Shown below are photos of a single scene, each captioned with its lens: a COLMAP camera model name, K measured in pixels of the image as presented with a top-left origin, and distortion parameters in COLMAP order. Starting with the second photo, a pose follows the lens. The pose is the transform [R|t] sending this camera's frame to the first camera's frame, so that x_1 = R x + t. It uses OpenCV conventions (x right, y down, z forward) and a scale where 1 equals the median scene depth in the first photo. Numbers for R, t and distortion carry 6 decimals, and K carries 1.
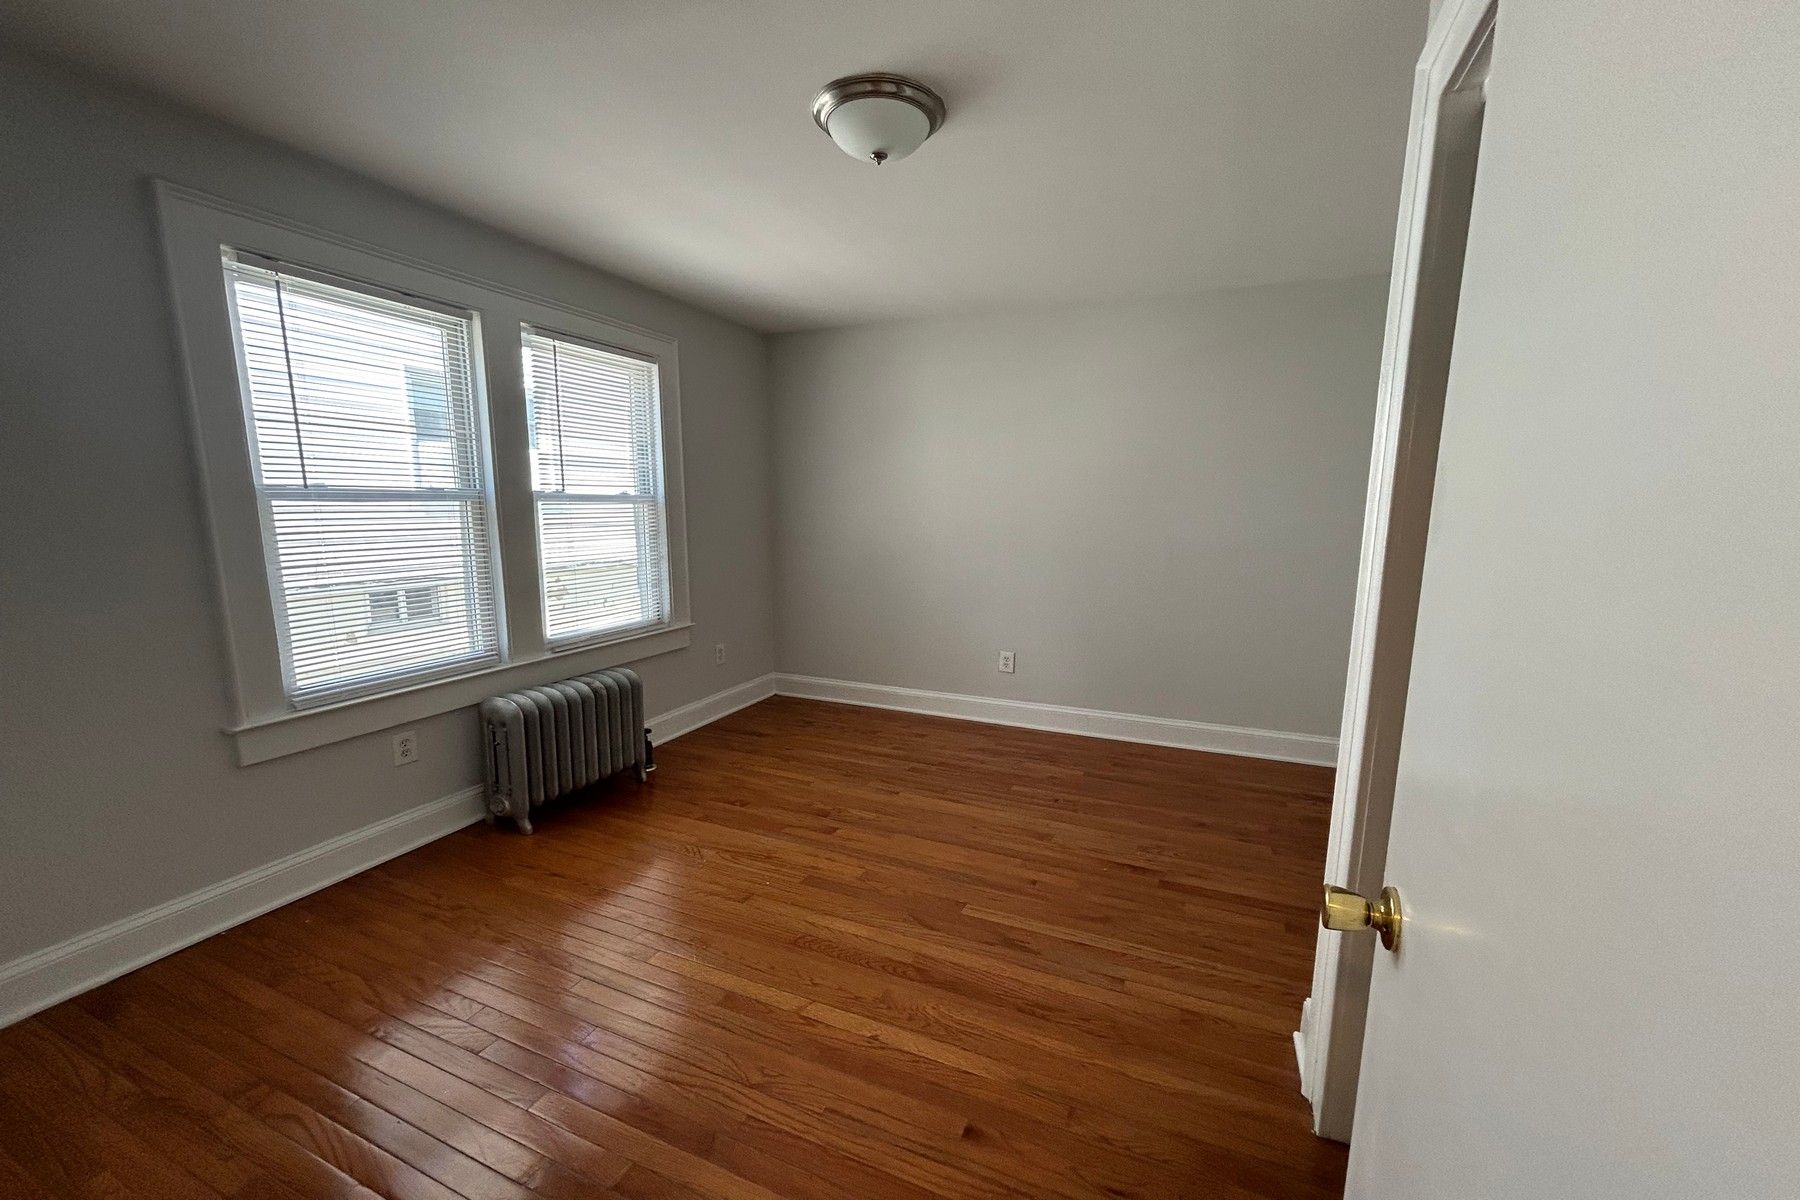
lens RADIAL K [[729.7, 0, 897.1], [0, 729.7, 608.2], [0, 0, 1]] dist [0.001761, -0.000529]
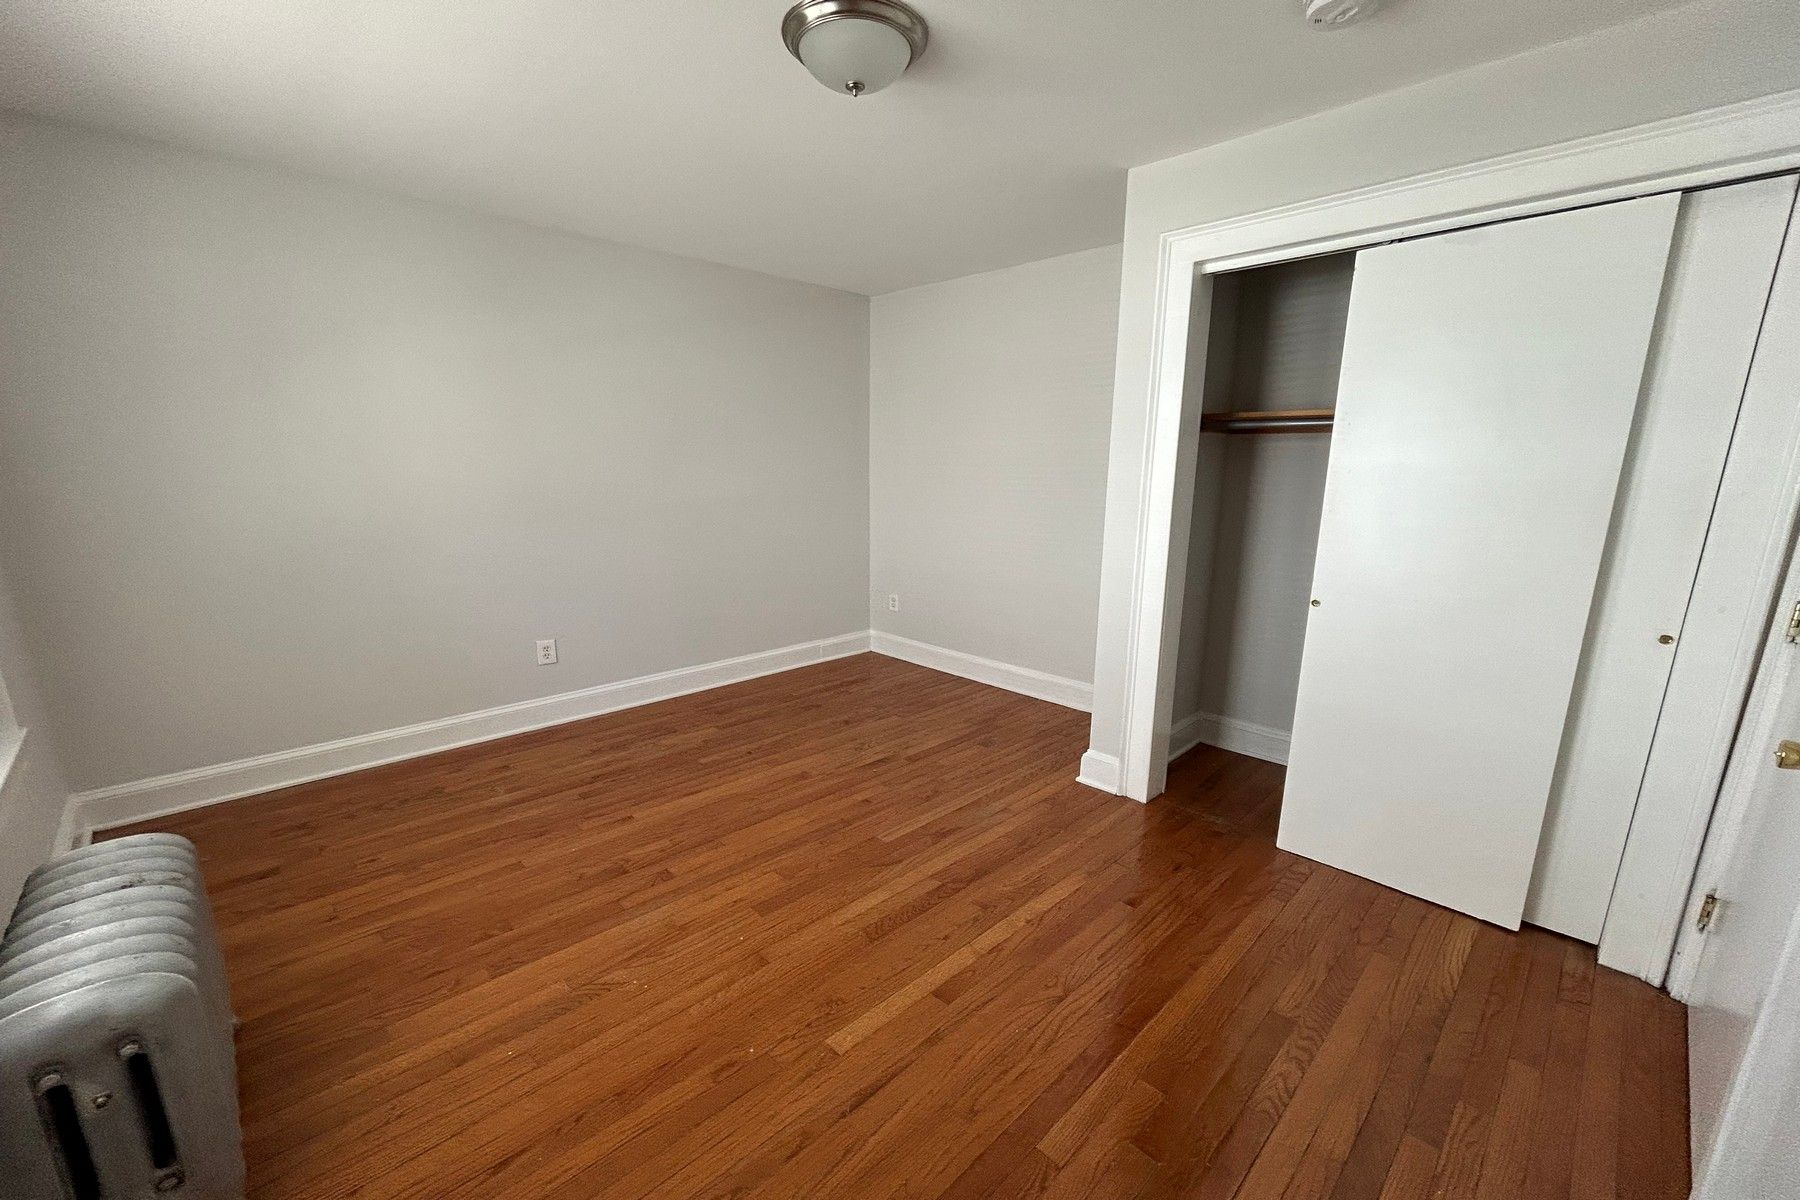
lens RADIAL K [[729.7, 0, 903.1], [0, 729.7, 614.3], [0, 0, 1]] dist [0.001761, -0.000529]
pose [[0.373110, -0.195164, 0.907028, -0.649018], [0.130073, 0.978973, 0.157138, -0.069177], [-0.918624, 0.059350, 0.390651, 0.411032]]
